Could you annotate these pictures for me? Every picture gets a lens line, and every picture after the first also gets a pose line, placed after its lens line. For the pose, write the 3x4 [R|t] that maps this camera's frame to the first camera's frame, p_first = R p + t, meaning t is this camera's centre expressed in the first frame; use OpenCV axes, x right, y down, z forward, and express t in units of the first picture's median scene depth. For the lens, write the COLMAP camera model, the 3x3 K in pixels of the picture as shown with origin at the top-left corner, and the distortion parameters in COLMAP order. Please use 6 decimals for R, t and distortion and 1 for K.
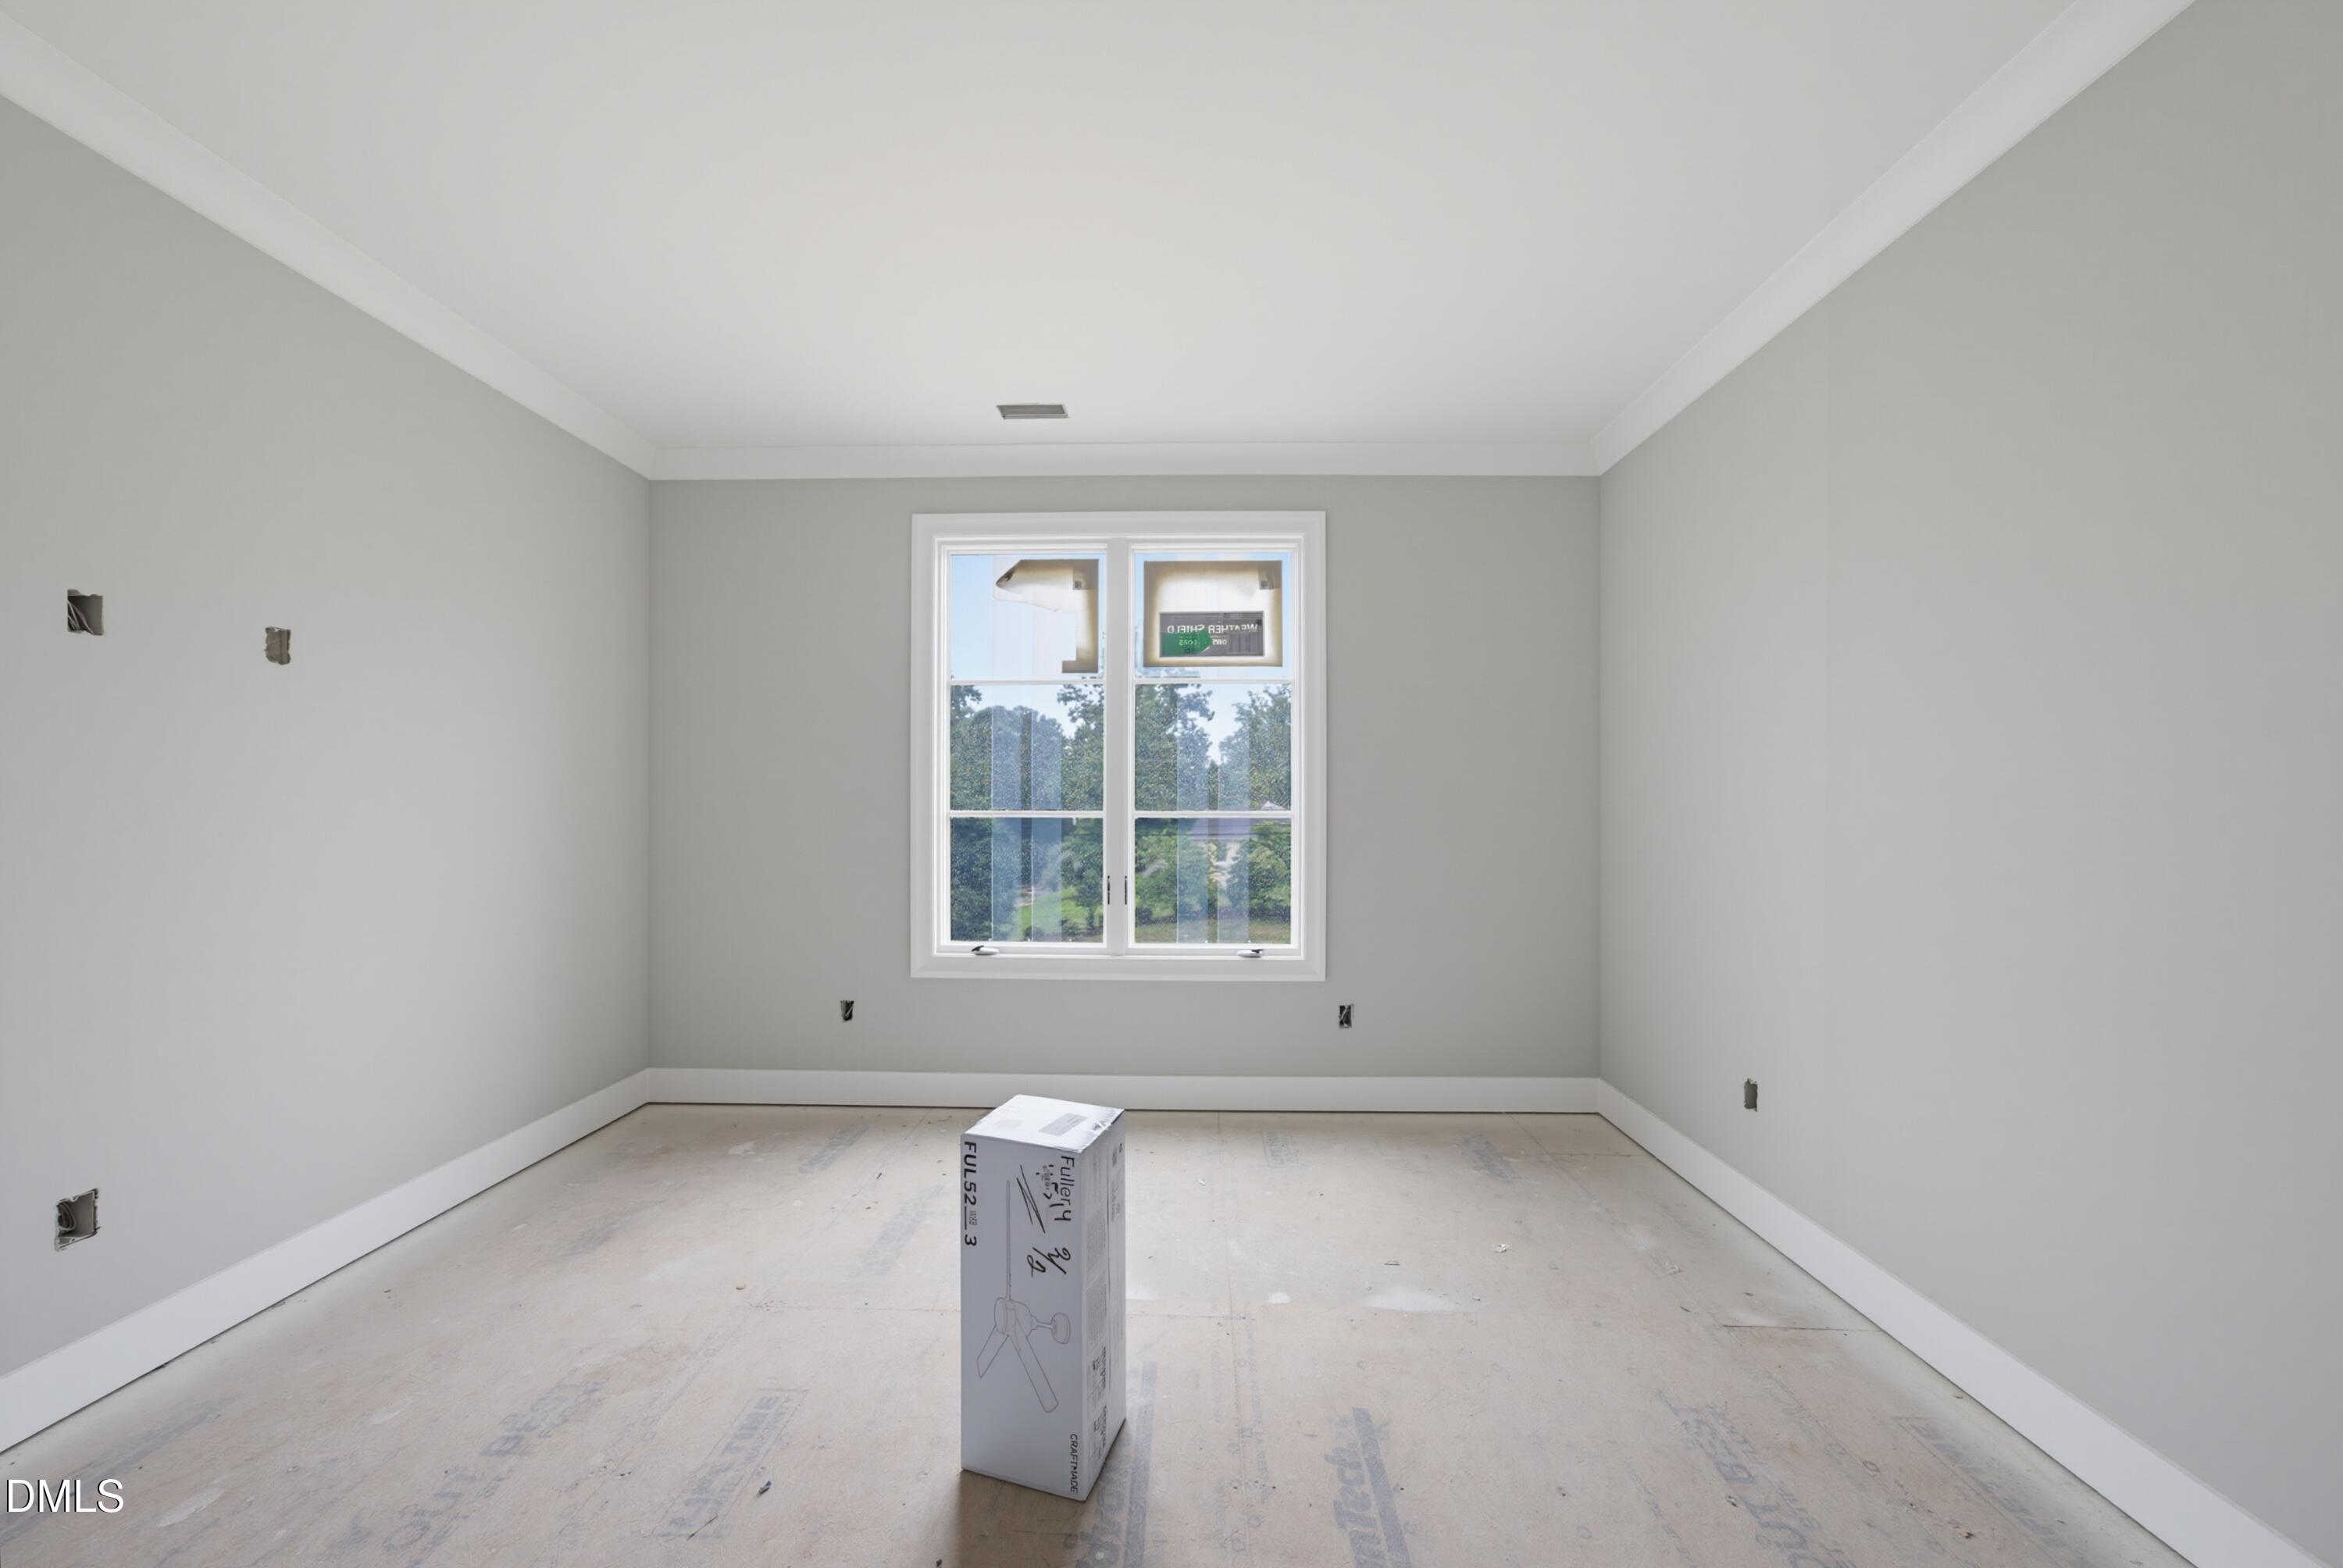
lens RADIAL K [[802.5, 0, 1167.7], [0, 802.5, 805.8], [0, 0, 1]] dist [-0.012066, 0.008107]
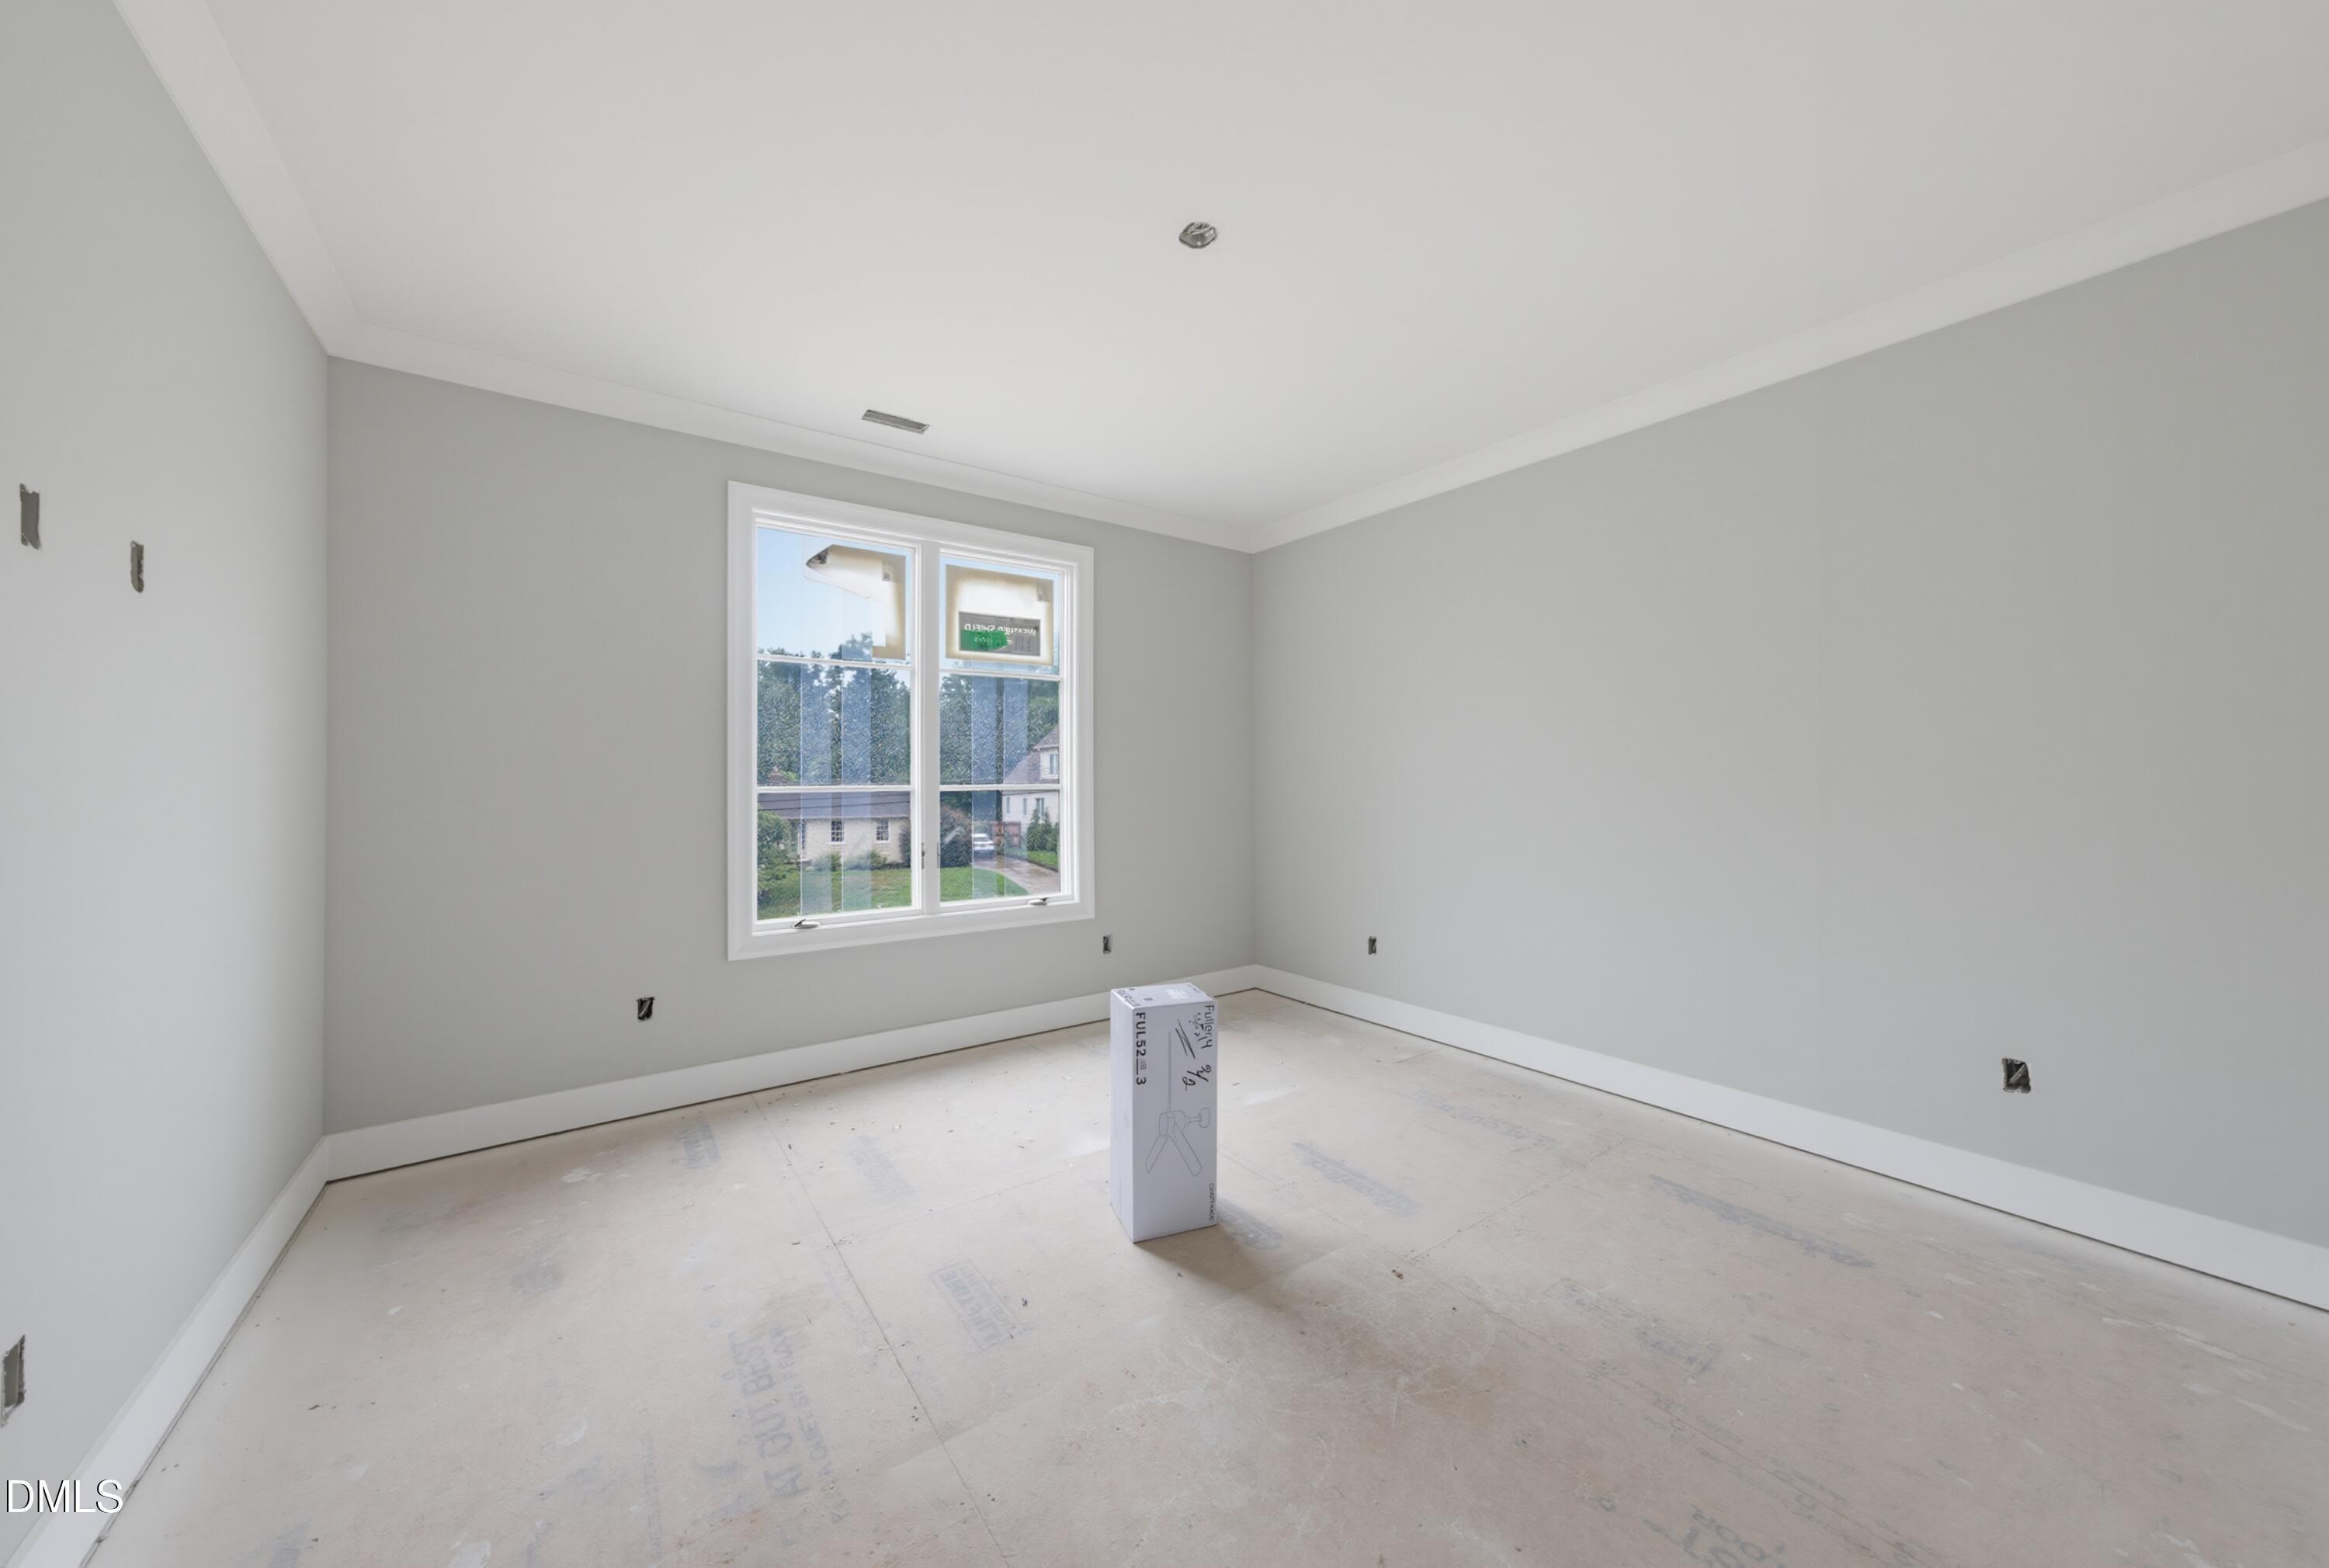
lens RADIAL K [[797.7, 0, 1179.4], [0, 797.7, 764.5], [0, 0, 1]] dist [-0.012066, 0.008107]
pose [[0.792275, 0.005547, 0.610139, -0.457672], [0.004801, 0.999871, -0.015324, -0.003888], [-0.610145, 0.015070, 0.792146, -0.084330]]
